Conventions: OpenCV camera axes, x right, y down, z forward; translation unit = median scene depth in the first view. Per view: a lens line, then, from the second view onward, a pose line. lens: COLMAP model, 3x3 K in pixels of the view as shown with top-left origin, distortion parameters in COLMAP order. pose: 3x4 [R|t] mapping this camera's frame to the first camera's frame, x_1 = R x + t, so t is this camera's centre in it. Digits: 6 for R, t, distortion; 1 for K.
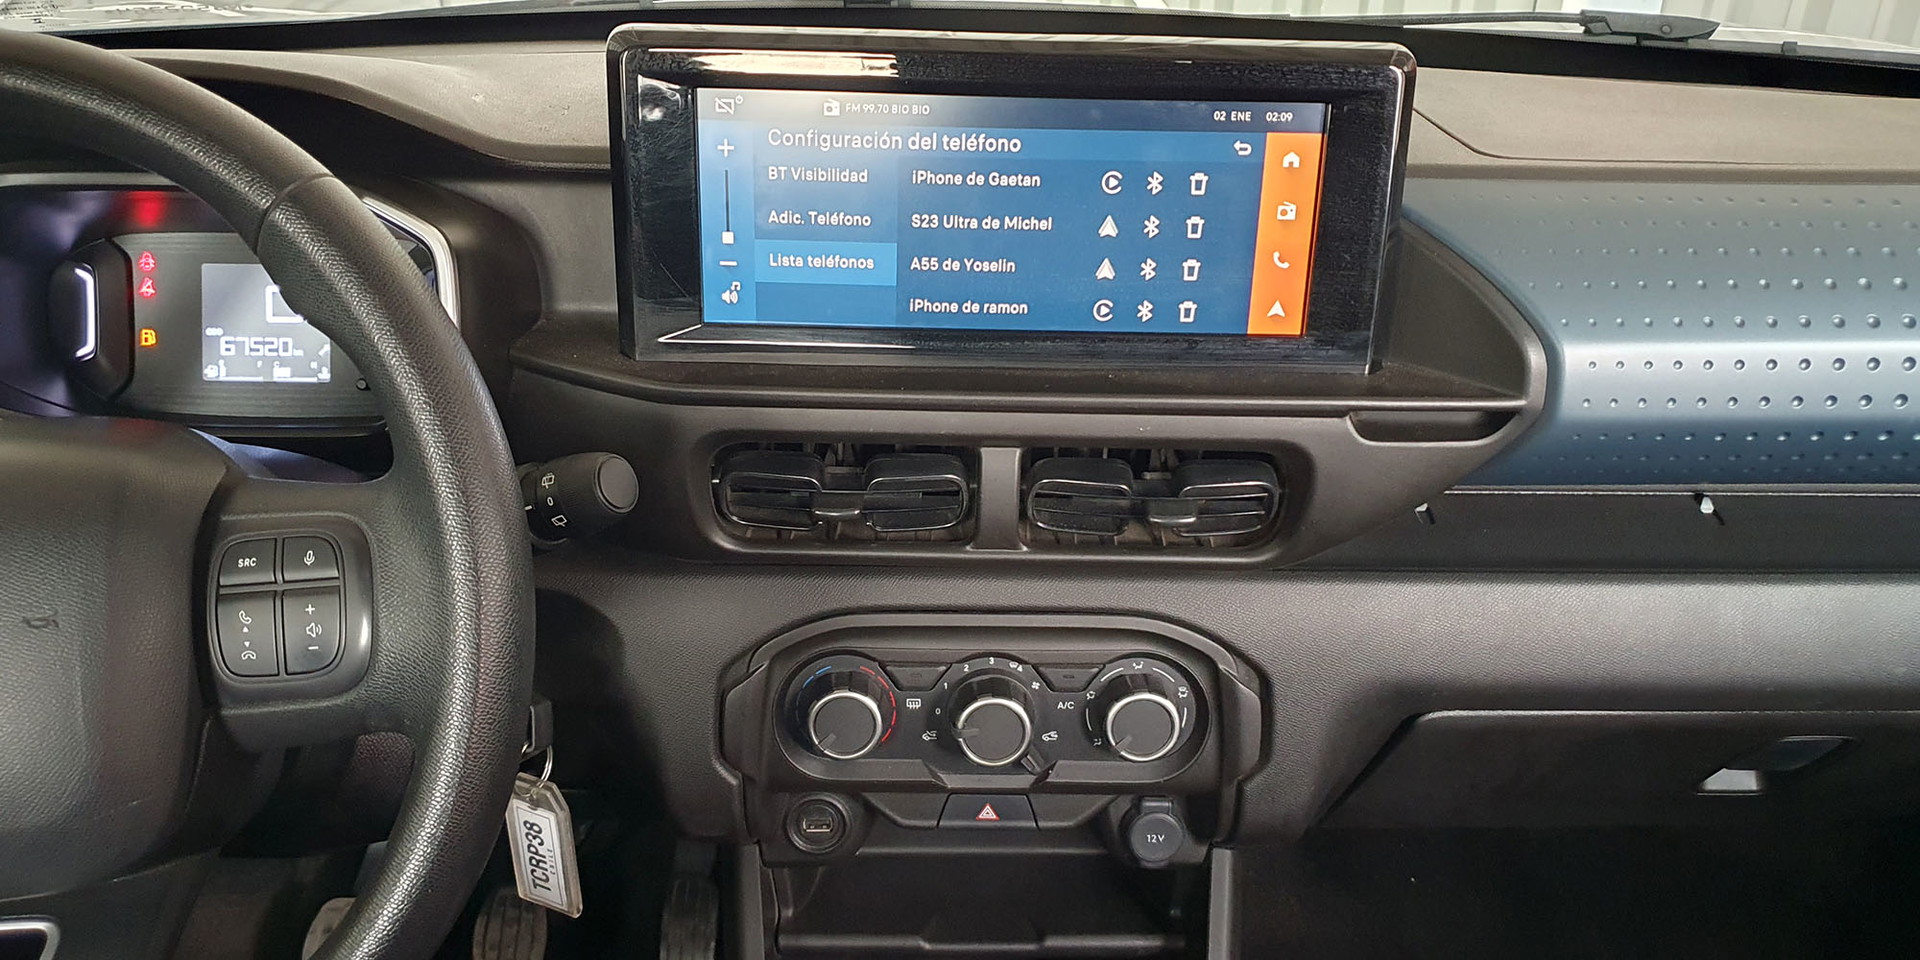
lens RADIAL K [[1595.6, 0, 926.5], [0, 1595.6, 485.2], [0, 0, 1]] dist [0.084763, -0.164018]
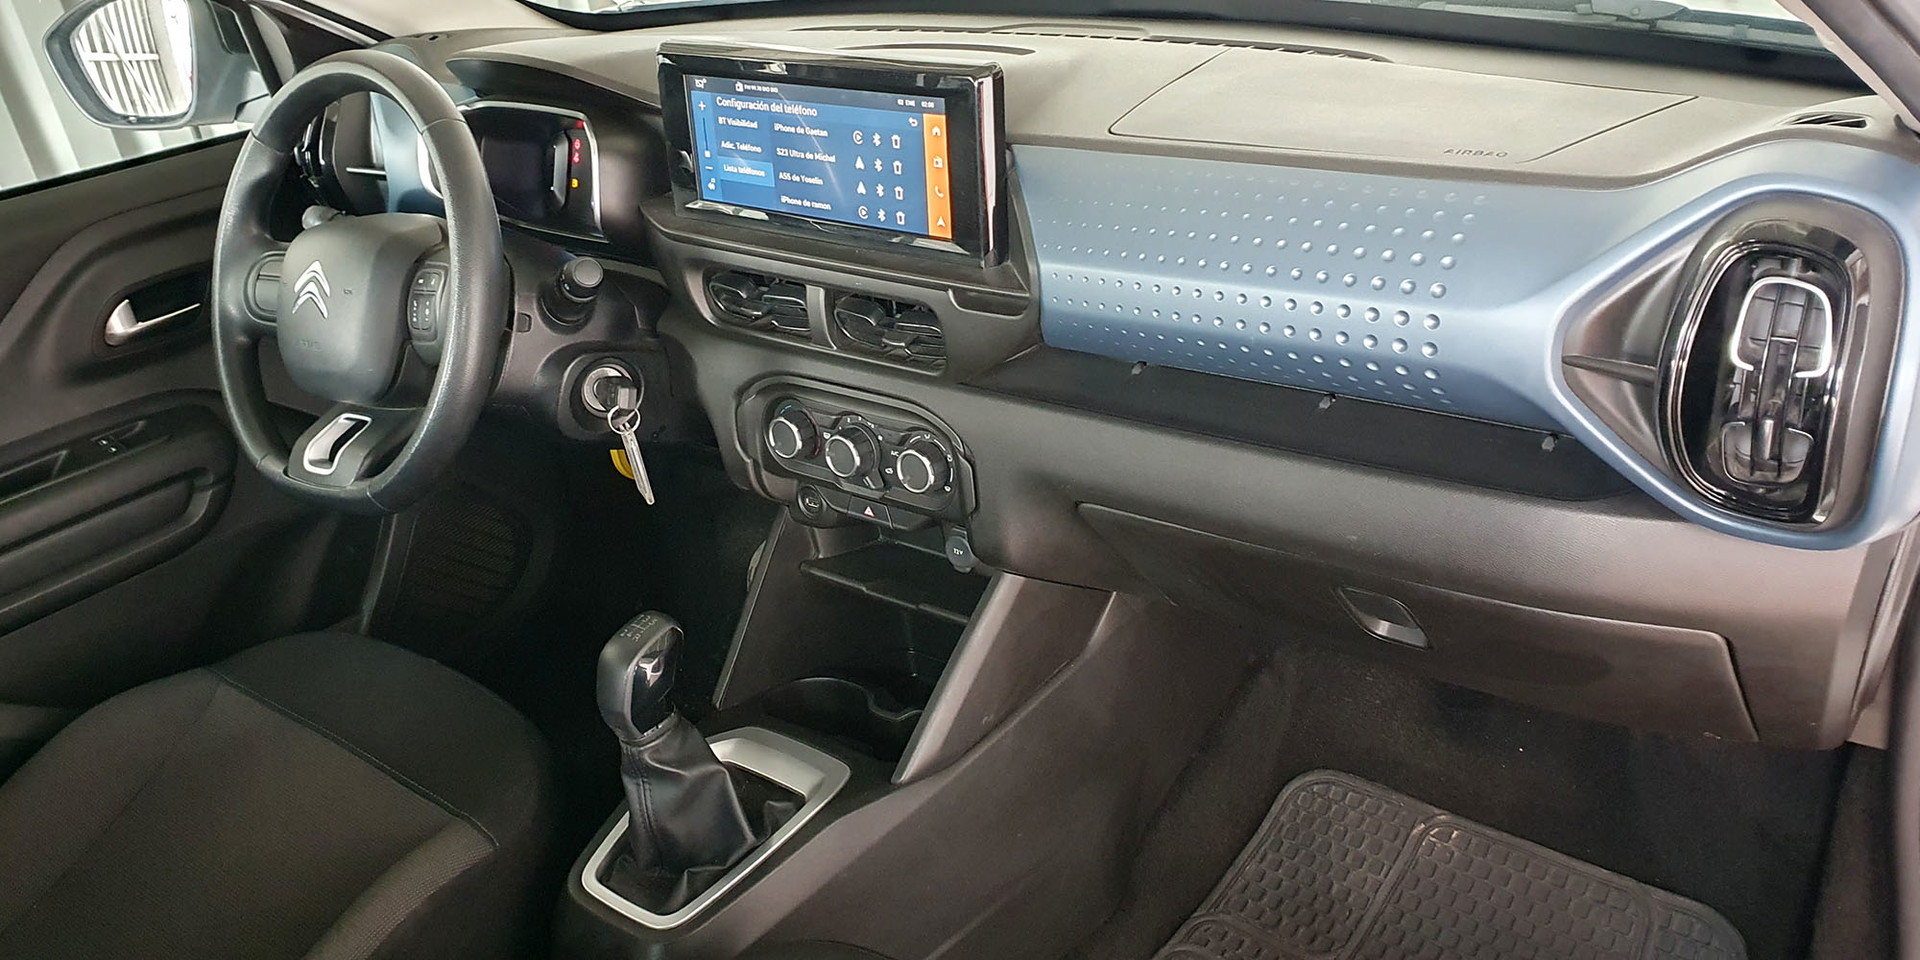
lens RADIAL K [[1582.0, 0, 935.4], [0, 1582.0, 485.0], [0, 0, 1]] dist [0.138498, -0.311934]
pose [[0.766029, 0.195039, -0.612502, 1.251319], [-0.140976, 0.980634, 0.135951, -0.064403], [0.627156, -0.017794, 0.778690, -0.275678]]
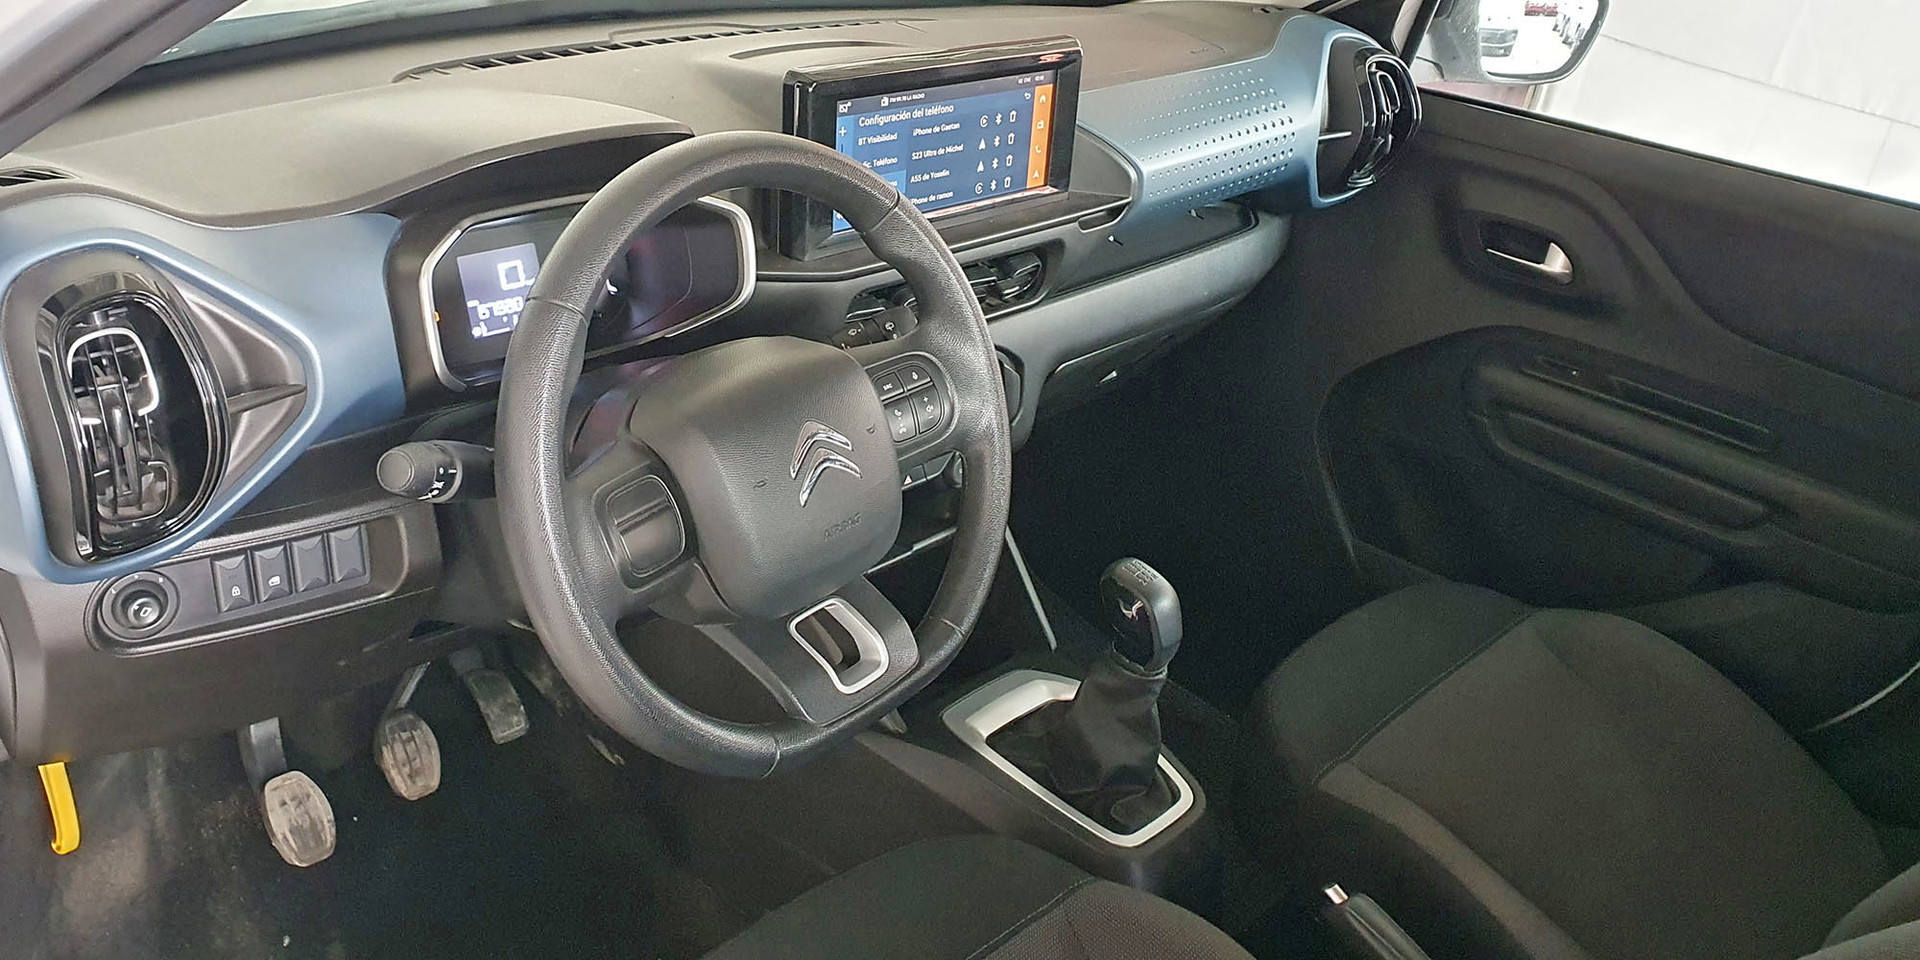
lens RADIAL K [[1582.0, 0, 935.4], [0, 1582.0, 485.0], [0, 0, 1]] dist [0.138498, -0.311934]
pose [[0.685770, -0.286267, 0.669156, -1.290144], [0.198382, 0.958108, 0.206575, -0.170476], [-0.700260, -0.008914, 0.713832, -0.325938]]
